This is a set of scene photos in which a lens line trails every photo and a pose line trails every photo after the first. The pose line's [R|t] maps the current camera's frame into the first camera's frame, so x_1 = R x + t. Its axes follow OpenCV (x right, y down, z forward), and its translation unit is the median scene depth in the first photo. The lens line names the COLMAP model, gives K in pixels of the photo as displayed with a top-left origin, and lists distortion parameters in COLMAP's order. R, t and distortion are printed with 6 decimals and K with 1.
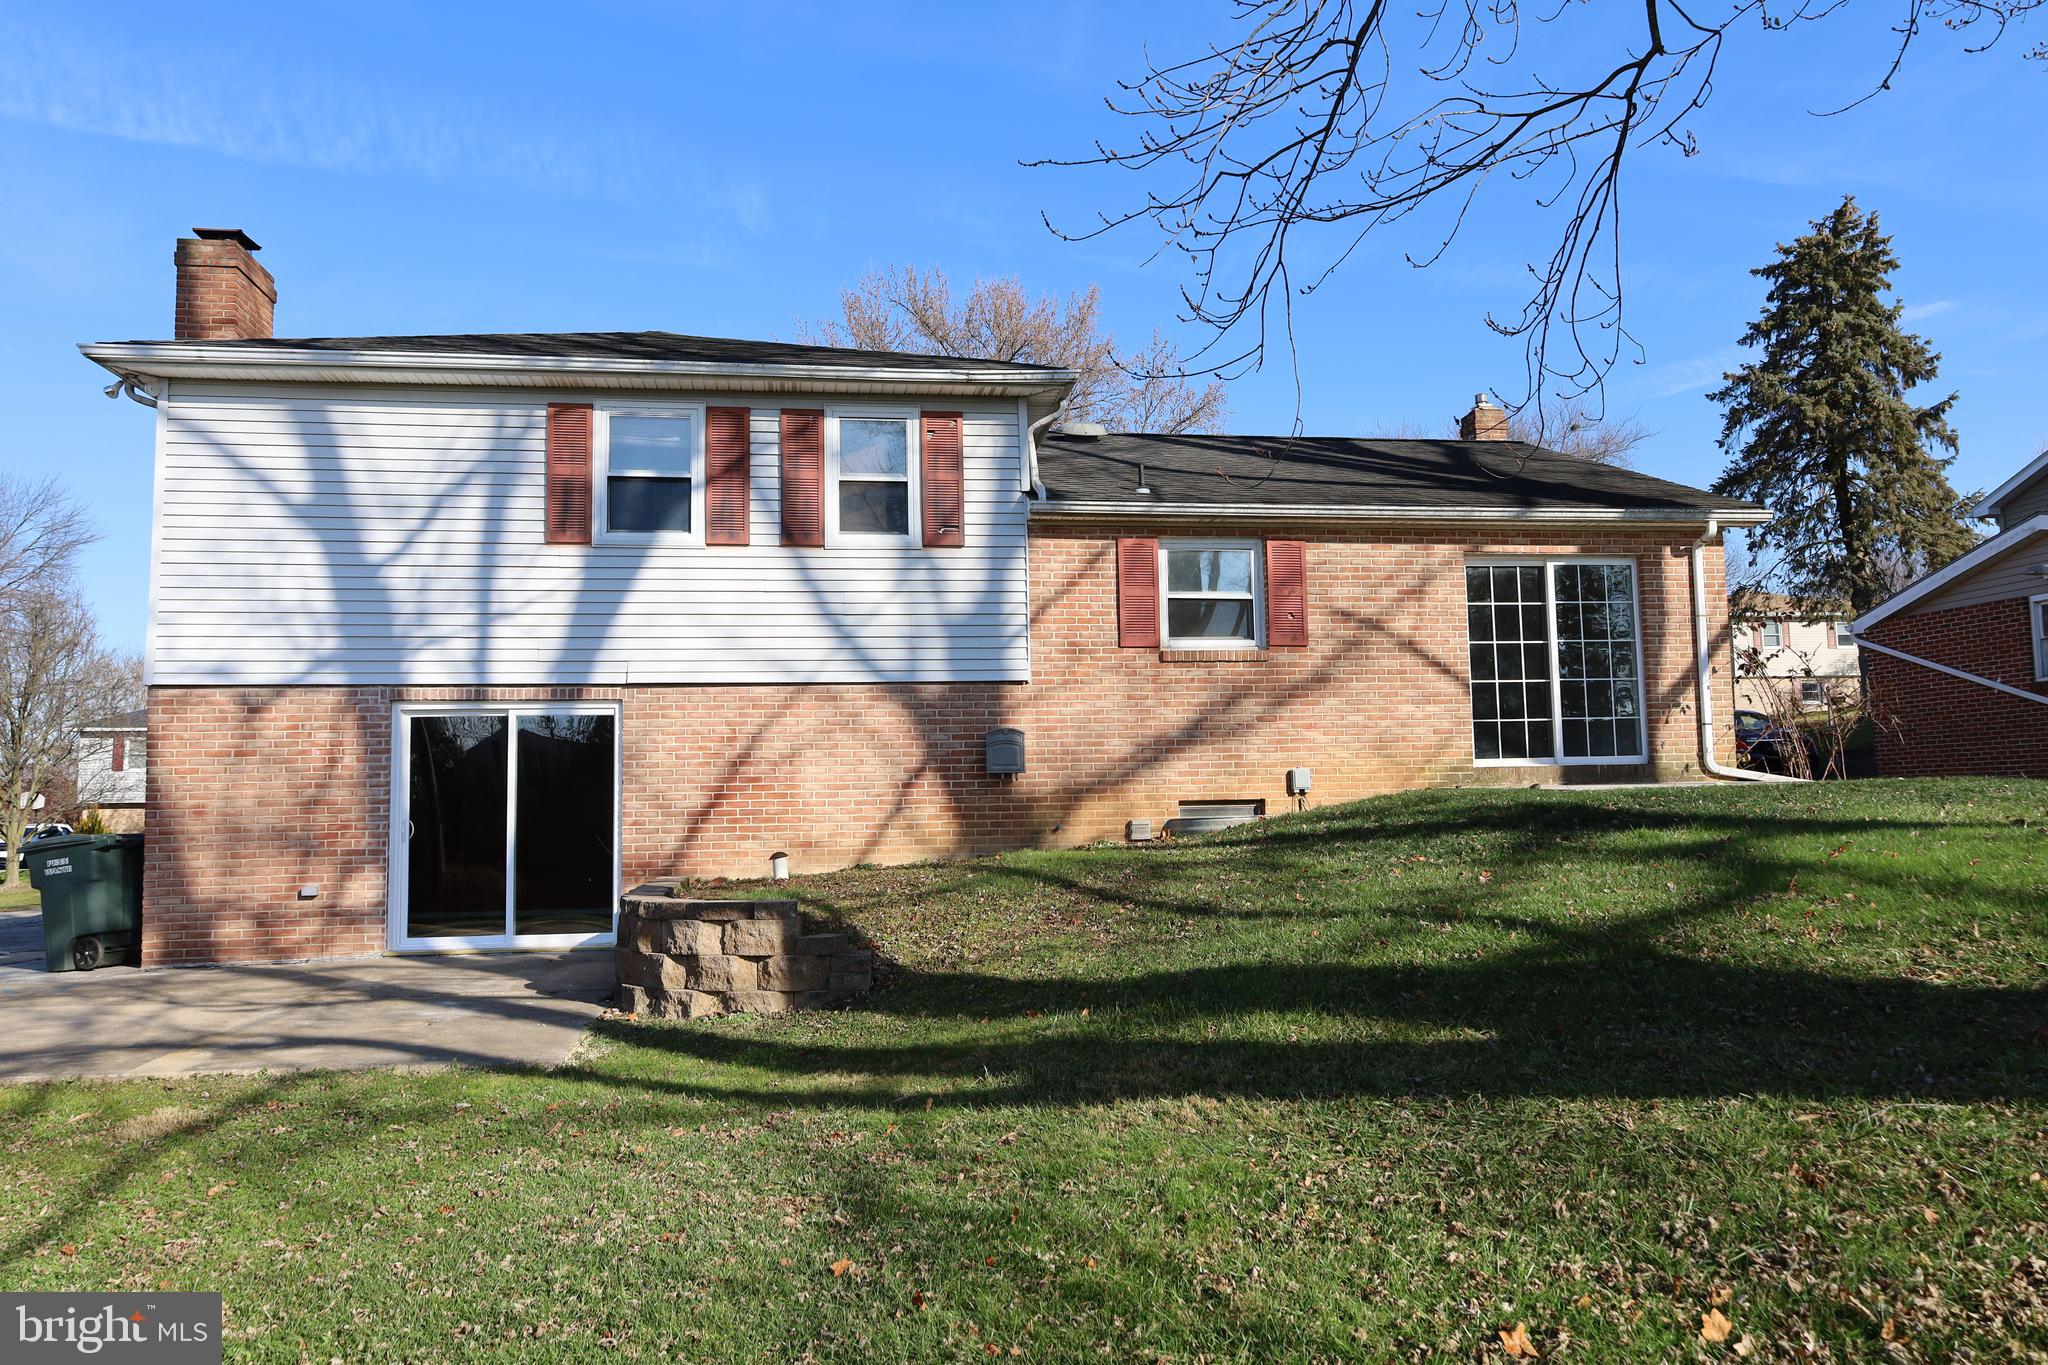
lens RADIAL K [[1417.5, 0, 1024.0], [0, 1417.5, 682.5], [0, 0, 1]] dist [0.003471, 0.114769]
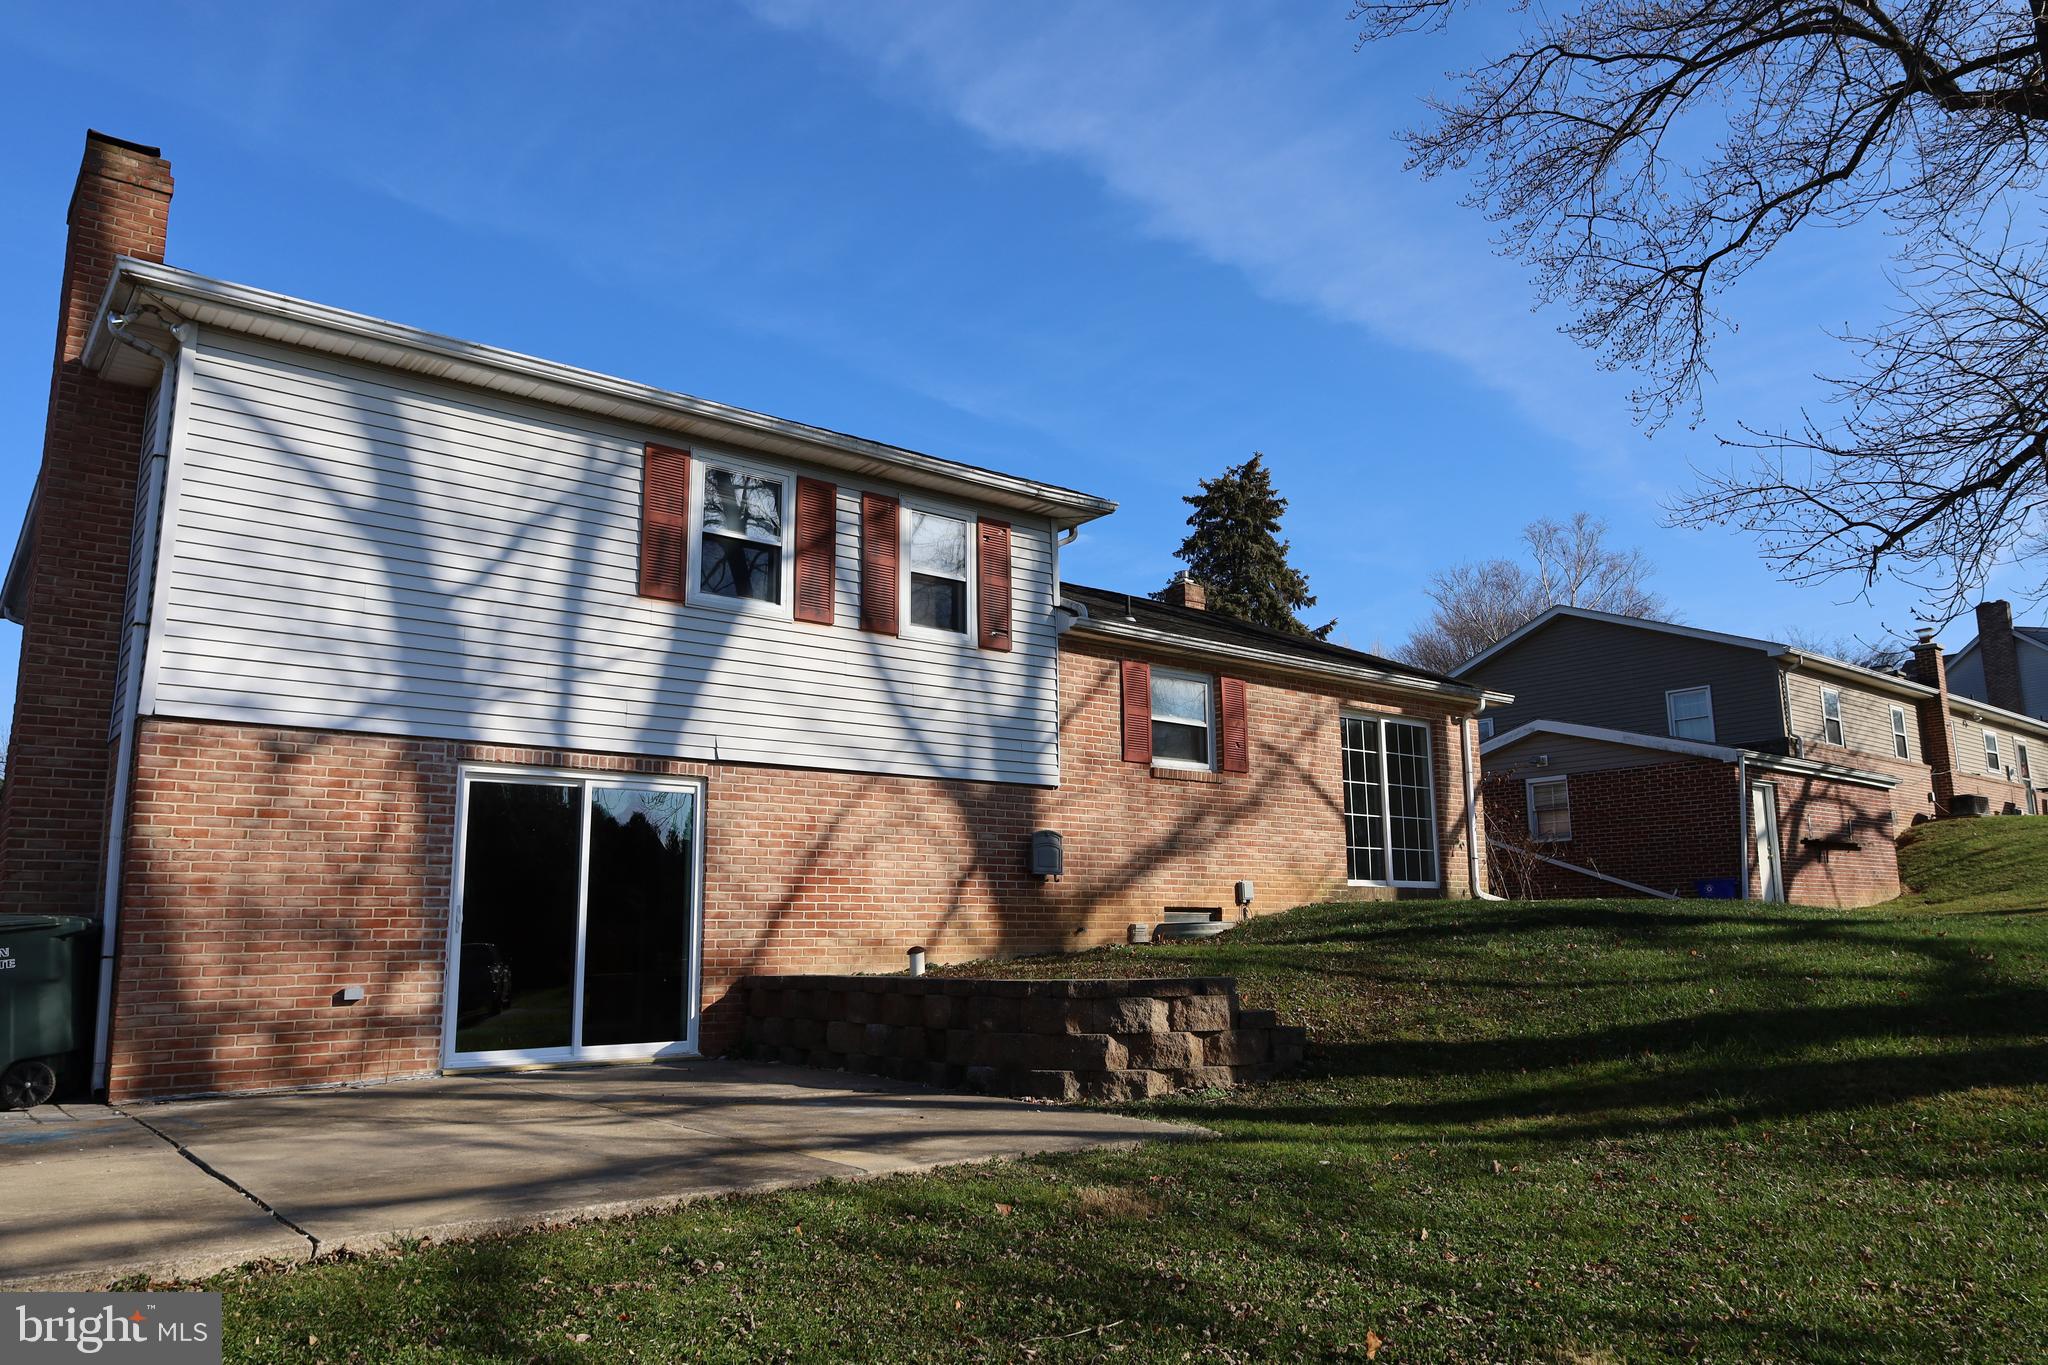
lens RADIAL K [[1425.8, 0, 1024.0], [0, 1425.8, 682.5], [0, 0, 1]] dist [0.069321, -0.000320]
pose [[0.860163, 0.102864, 0.499538, -0.556585], [-0.051547, 0.991968, -0.115505, 0.045948], [-0.507408, 0.073604, 0.858557, 0.109366]]
